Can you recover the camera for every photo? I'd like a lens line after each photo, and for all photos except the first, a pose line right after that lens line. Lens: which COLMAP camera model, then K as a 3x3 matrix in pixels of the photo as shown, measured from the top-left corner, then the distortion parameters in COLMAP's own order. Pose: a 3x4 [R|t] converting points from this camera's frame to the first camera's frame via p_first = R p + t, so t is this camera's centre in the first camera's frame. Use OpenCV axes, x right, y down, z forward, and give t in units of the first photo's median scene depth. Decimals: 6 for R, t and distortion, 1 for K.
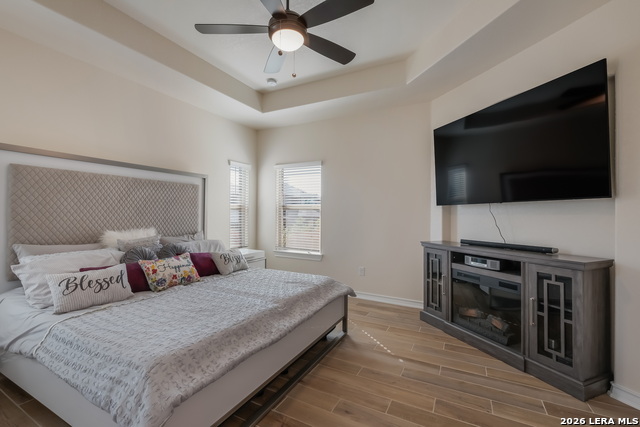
lens RADIAL K [[277.2, 0, 319.0], [0, 277.2, 210.2], [0, 0, 1]] dist [-0.005762, -0.000163]
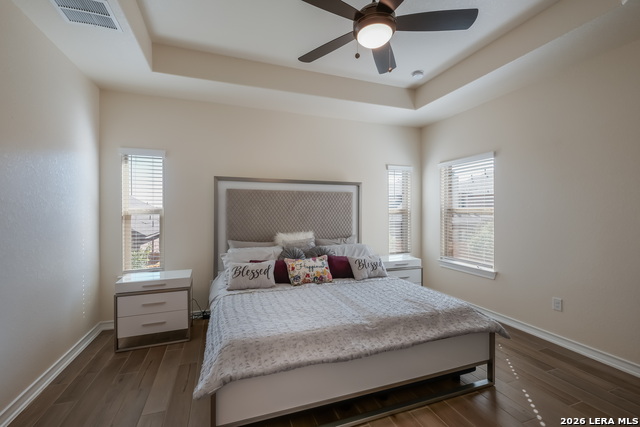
lens RADIAL K [[277.2, 0, 319.0], [0, 277.2, 210.2], [0, 0, 1]] dist [-0.005762, -0.000163]
pose [[0.738000, -0.011091, -0.674709, 0.294825], [0.013561, 0.999907, -0.001603, -0.031545], [0.674664, -0.007967, 0.738082, 0.160116]]
